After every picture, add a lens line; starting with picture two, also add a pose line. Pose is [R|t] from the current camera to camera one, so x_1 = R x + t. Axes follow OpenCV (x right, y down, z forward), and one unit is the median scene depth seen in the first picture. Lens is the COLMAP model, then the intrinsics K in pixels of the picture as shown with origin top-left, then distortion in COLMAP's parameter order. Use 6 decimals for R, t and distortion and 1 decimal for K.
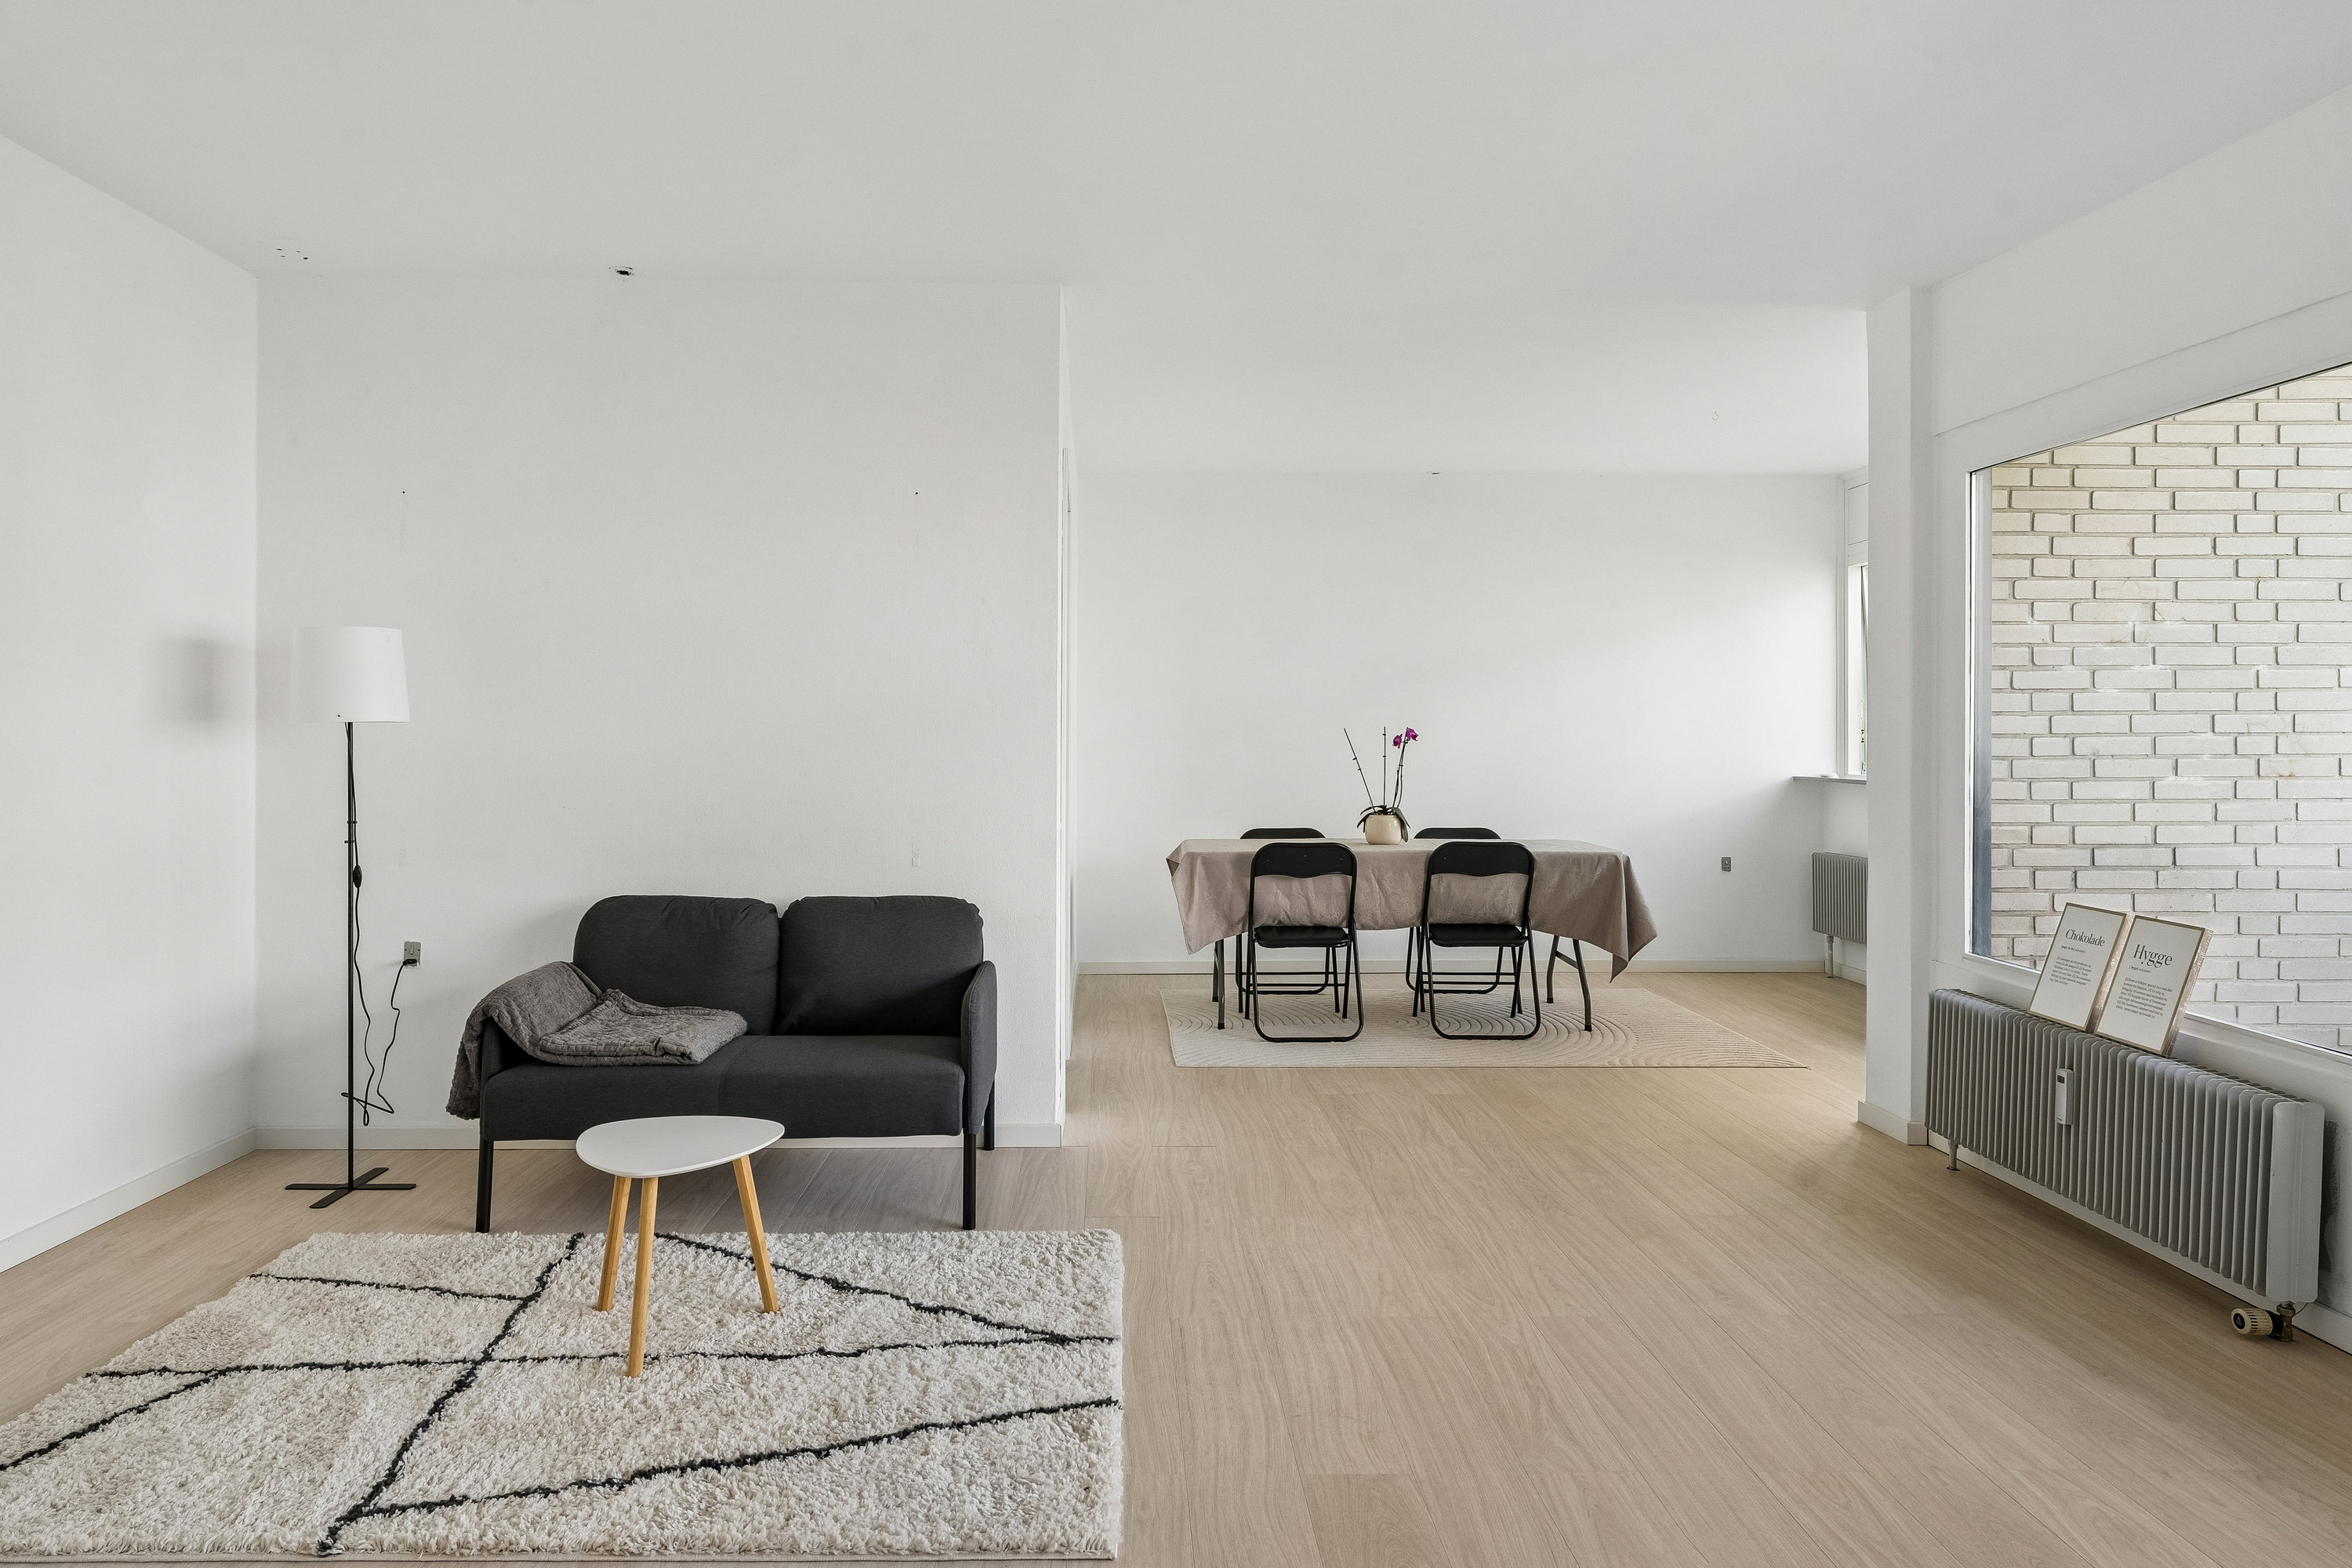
lens RADIAL K [[1412.4, 0, 1176.0], [0, 1412.4, 784.0], [0, 0, 1]] dist [0.003854, 0.001587]
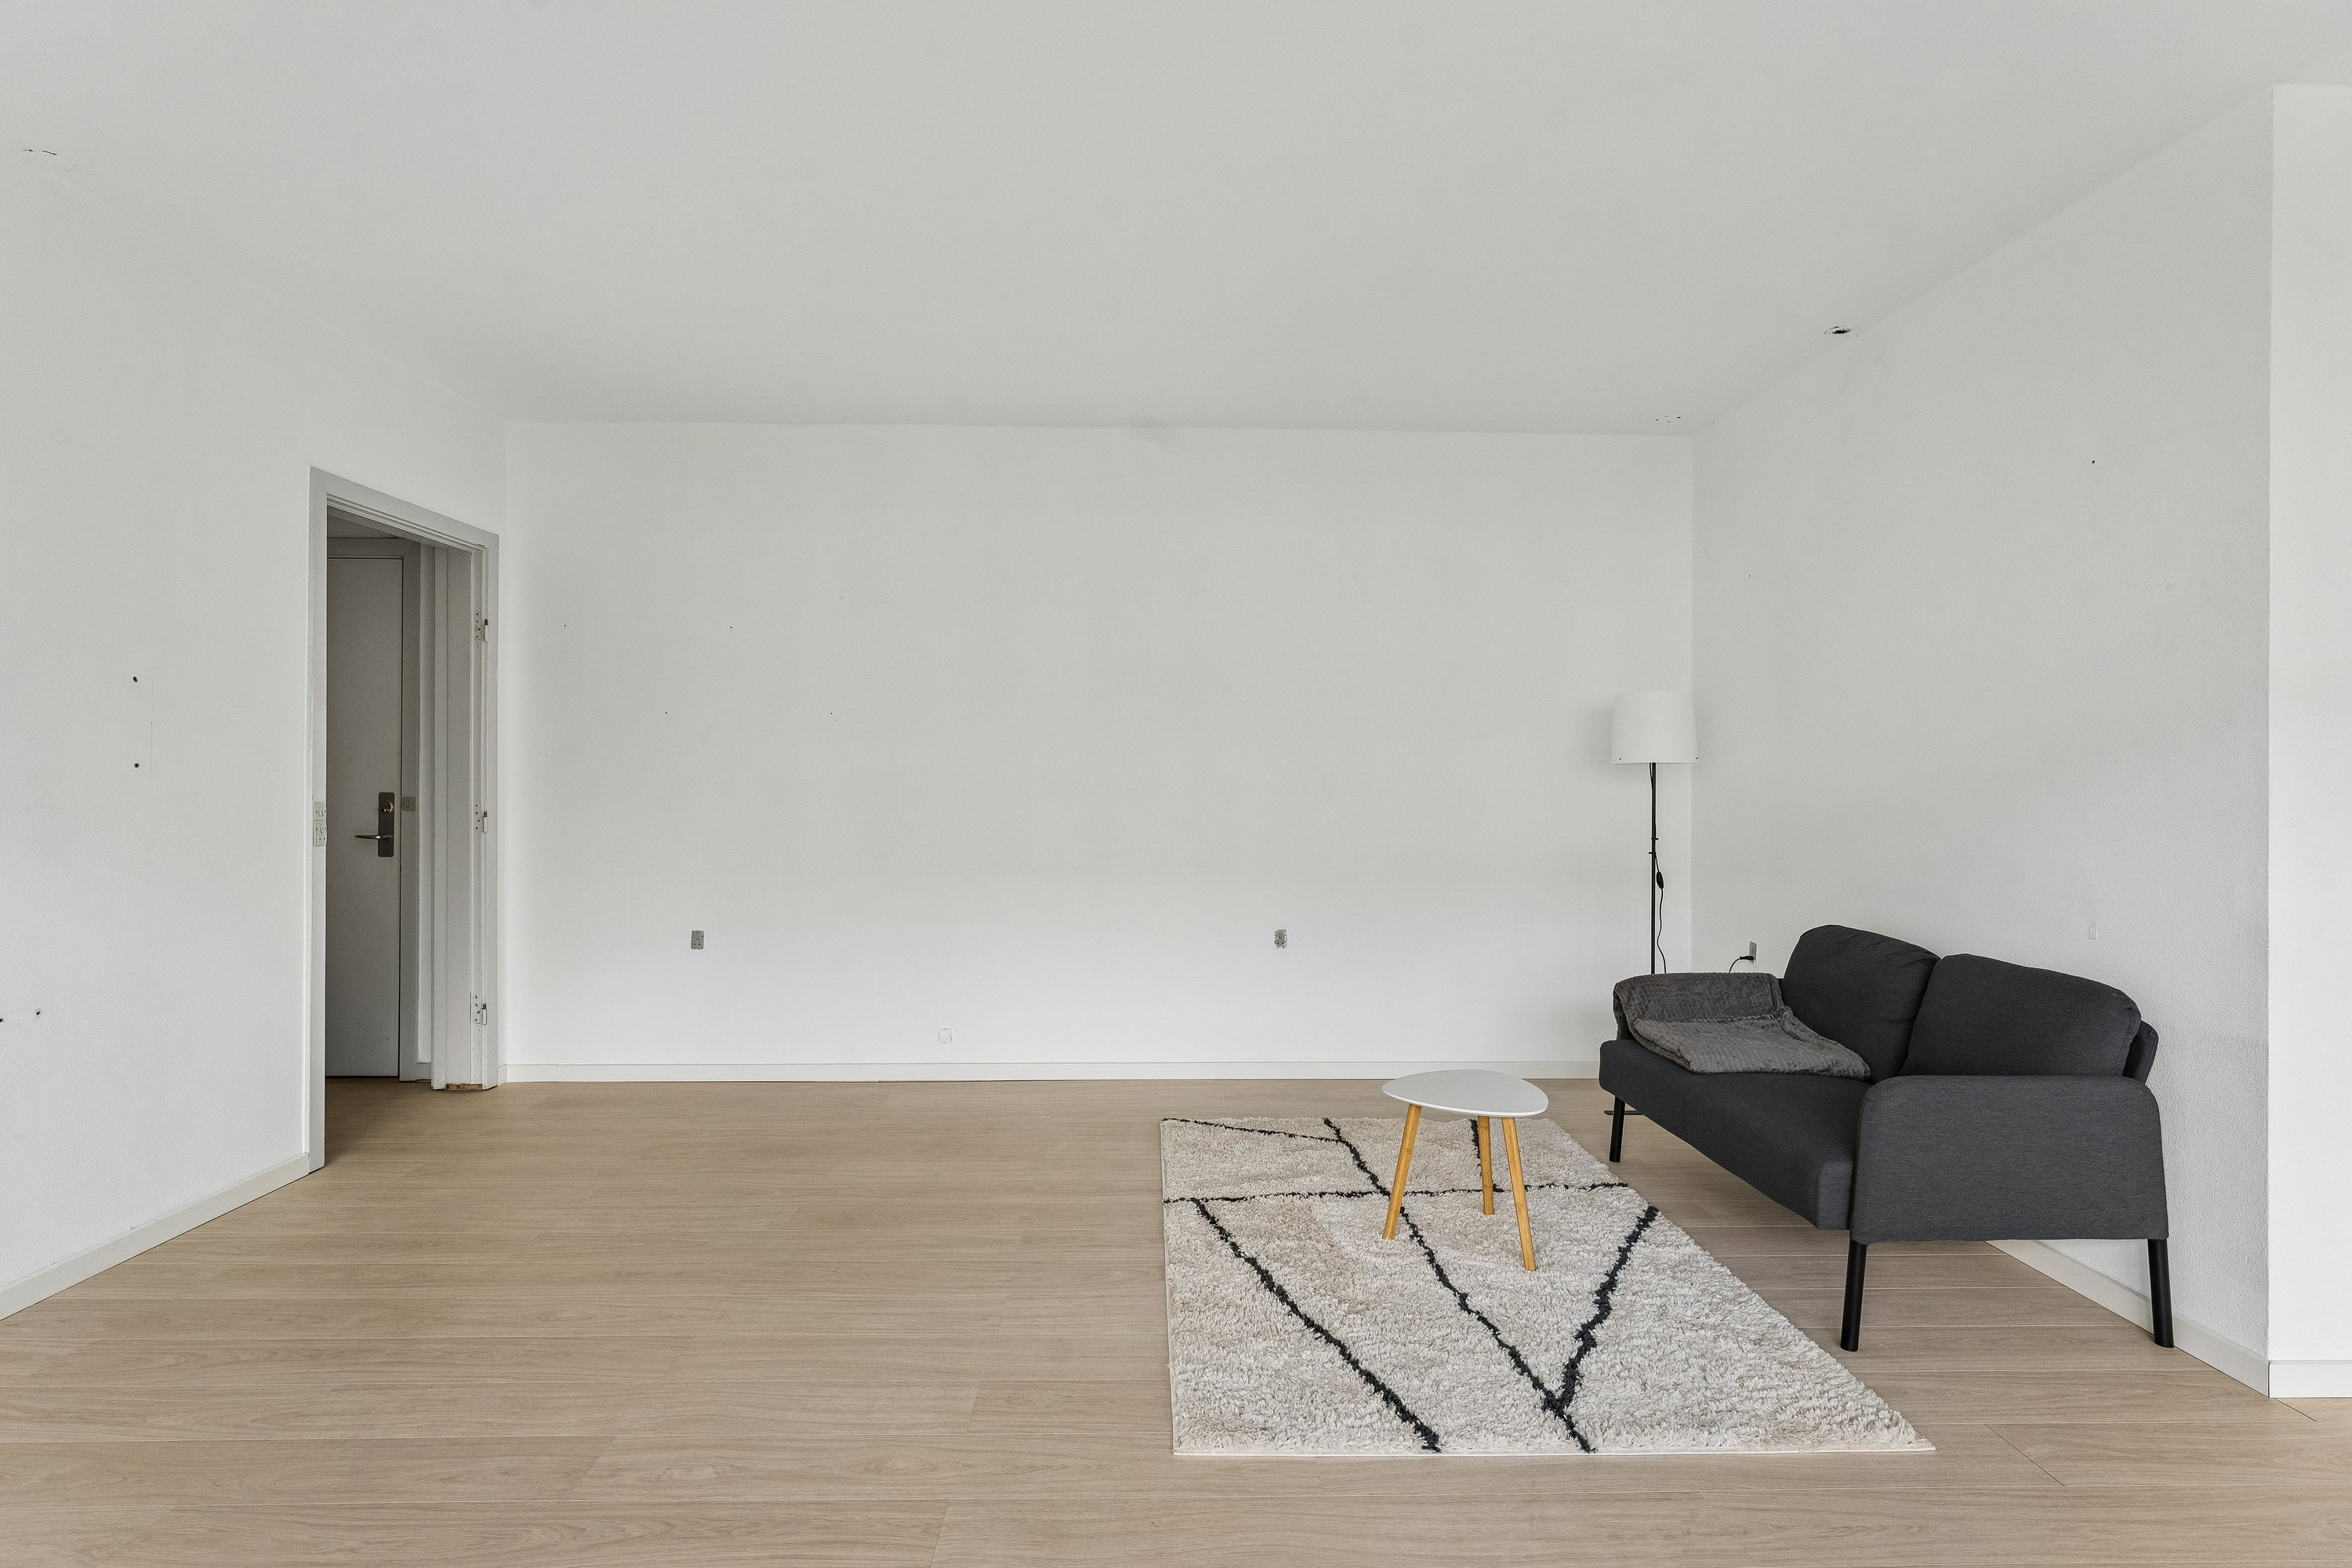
lens RADIAL K [[1176.9, 0, 1176.0], [0, 1176.9, 784.0], [0, 0, 1]] dist [-0.001870, -0.000641]
pose [[-0.010917, 0.000203, -0.999940, 0.518273], [-0.036846, 0.999321, 0.000605, -0.008276], [0.999261, 0.036850, -0.010902, 0.545972]]
